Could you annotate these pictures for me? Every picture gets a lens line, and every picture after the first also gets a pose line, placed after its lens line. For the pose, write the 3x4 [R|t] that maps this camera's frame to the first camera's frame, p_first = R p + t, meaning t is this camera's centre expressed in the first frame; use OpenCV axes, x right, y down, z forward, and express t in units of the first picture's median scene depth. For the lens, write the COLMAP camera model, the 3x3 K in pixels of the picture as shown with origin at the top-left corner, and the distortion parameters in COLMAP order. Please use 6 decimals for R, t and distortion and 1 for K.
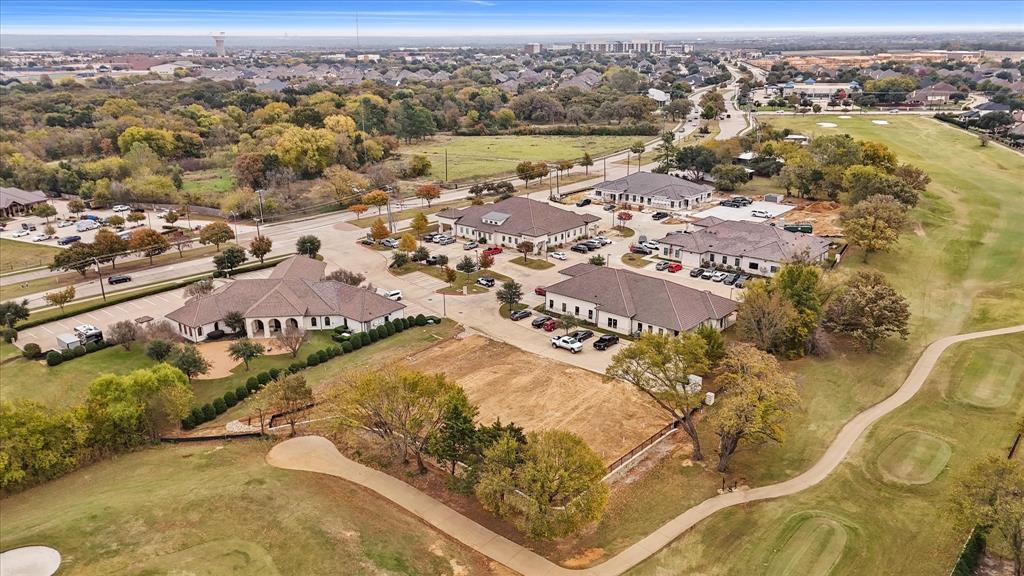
lens RADIAL K [[779.6, 0, 512.0], [0, 779.6, 288.0], [0, 0, 1]] dist [0.089693, -0.100395]
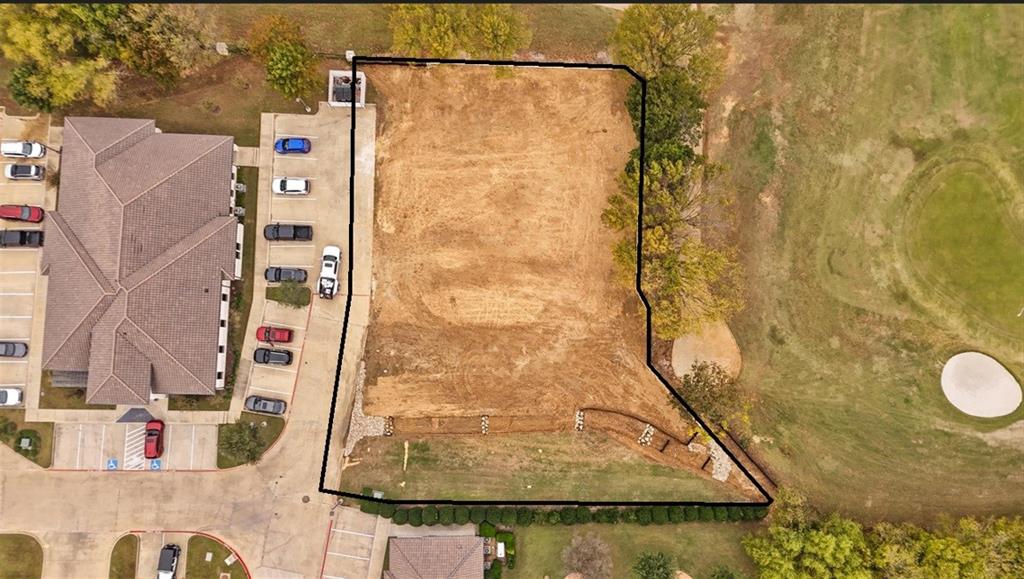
lens RADIAL K [[755.7, 0, 512.0], [0, 755.7, 289.5], [0, 0, 1]] dist [0.086007, -0.090968]
pose [[-0.640247, -0.765742, 0.061017, -0.080308], [0.217842, -0.104821, 0.970339, -0.500210], [-0.736633, 0.634548, 0.233922, 0.642267]]
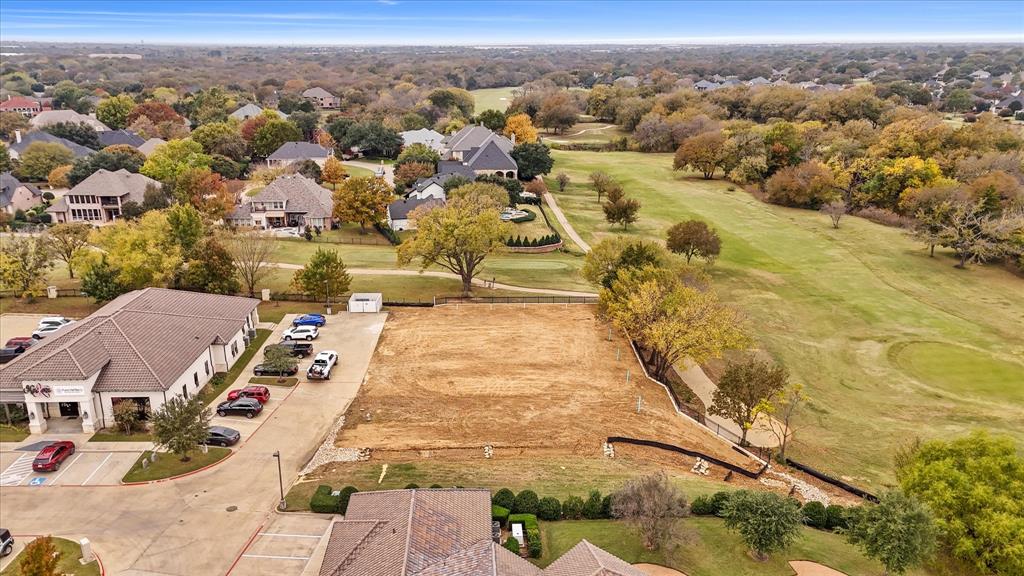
lens RADIAL K [[755.4, 0, 512.0], [0, 755.4, 288.0], [0, 0, 1]] dist [0.043017, -0.003214]
pose [[-0.675708, -0.215252, 0.705042, -0.437058], [0.230518, 0.846755, 0.479445, -0.234303], [-0.700200, 0.486490, -0.522540, 1.060022]]
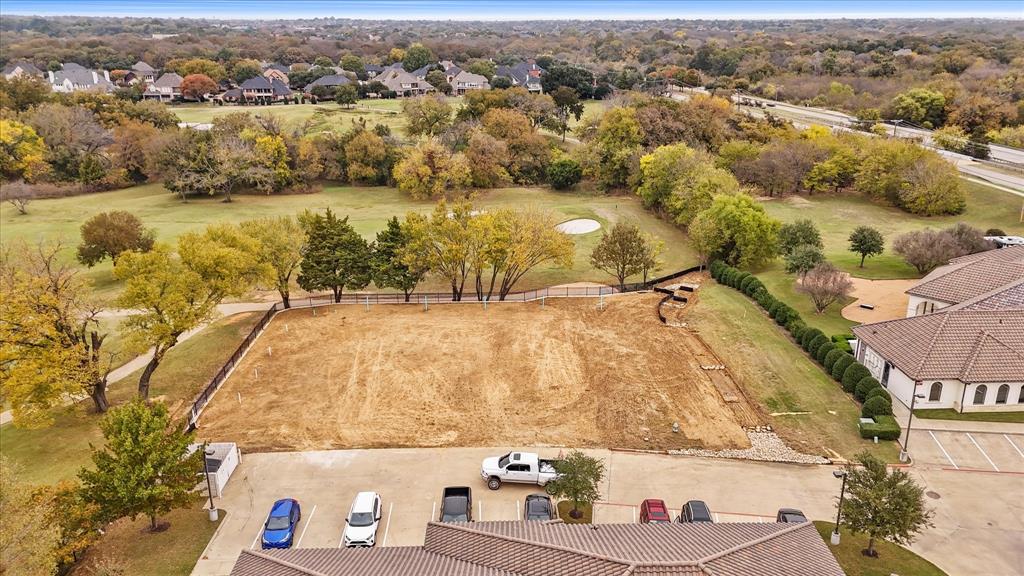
lens RADIAL K [[768.5, 0, 512.0], [0, 768.5, 288.0], [0, 0, 1]] dist [0.038854, -0.002973]
pose [[-0.740167, 0.230929, -0.631525, 0.269791], [-0.195954, 0.824340, 0.531099, -0.190760], [0.643237, 0.516852, -0.564898, 1.035479]]
